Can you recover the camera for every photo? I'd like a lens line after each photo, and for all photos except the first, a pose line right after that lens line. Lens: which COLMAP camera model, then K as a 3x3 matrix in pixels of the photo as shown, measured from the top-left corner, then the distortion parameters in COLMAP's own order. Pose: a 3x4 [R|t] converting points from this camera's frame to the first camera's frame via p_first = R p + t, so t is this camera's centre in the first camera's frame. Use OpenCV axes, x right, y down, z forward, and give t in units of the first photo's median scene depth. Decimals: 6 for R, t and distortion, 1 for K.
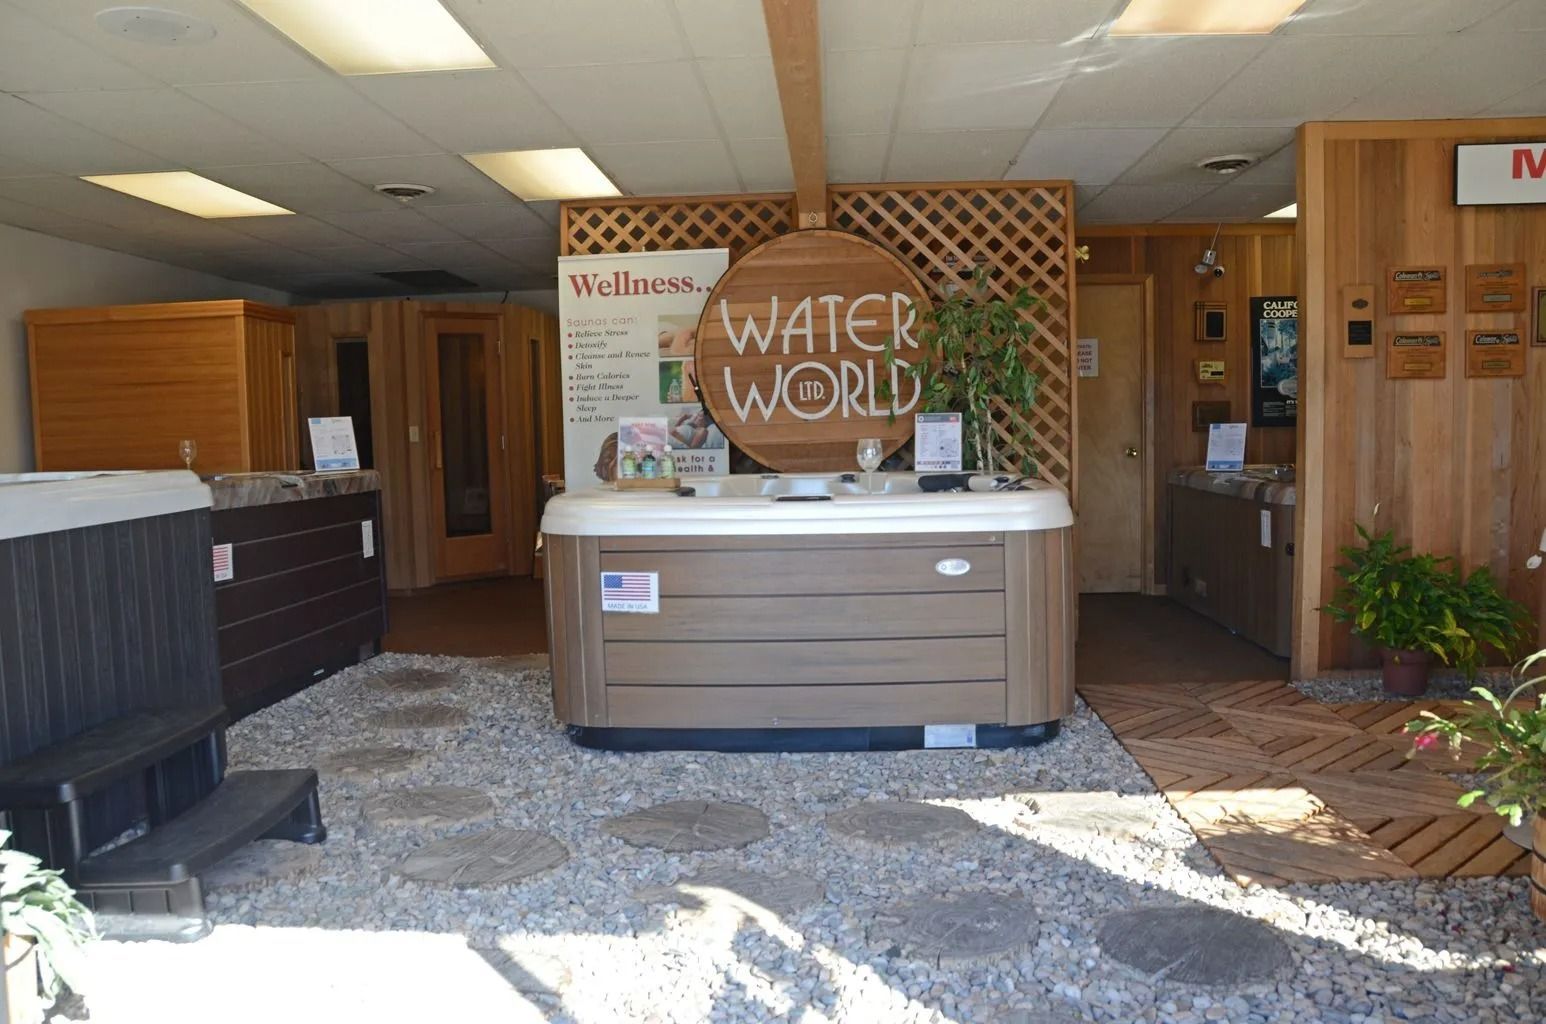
lens RADIAL K [[1197.1, 0, 770.2], [0, 1197.1, 512.1], [0, 0, 1]] dist [-0.097163, 0.018365]
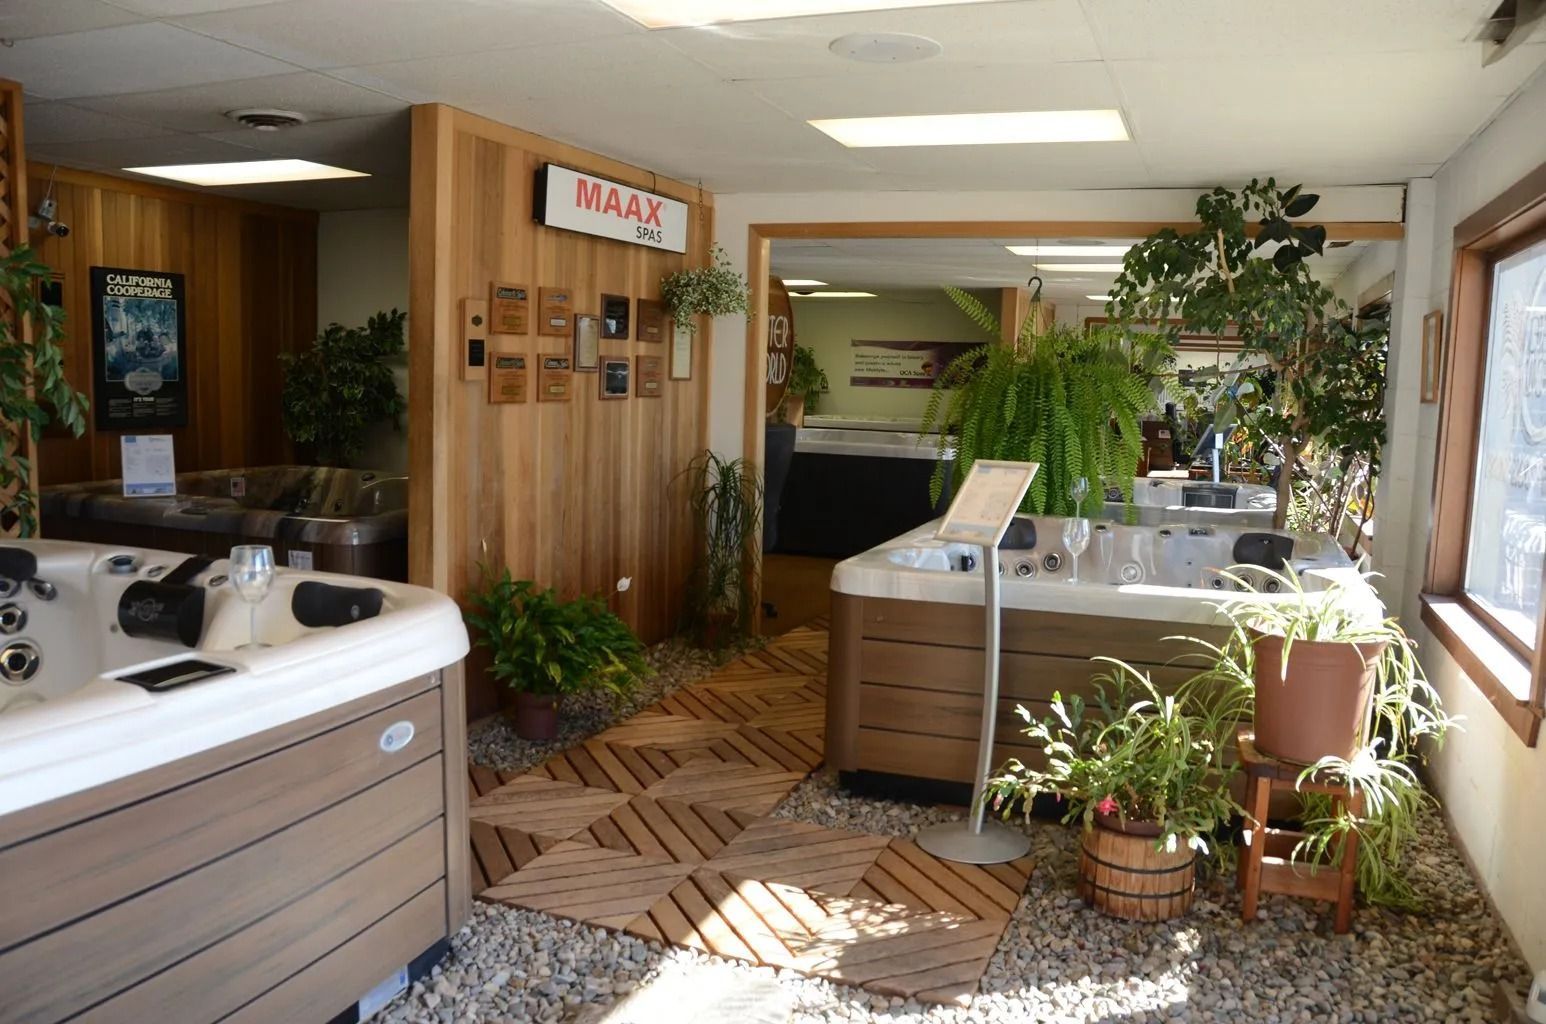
lens RADIAL K [[1197.1, 0, 770.3], [0, 1197.1, 507.4], [0, 0, 1]] dist [-0.097163, 0.018365]
pose [[0.308886, -0.077423, 0.947942, -0.300538], [0.036041, 0.996918, 0.069679, -0.090474], [-0.950416, 0.012642, 0.310725, 0.500920]]
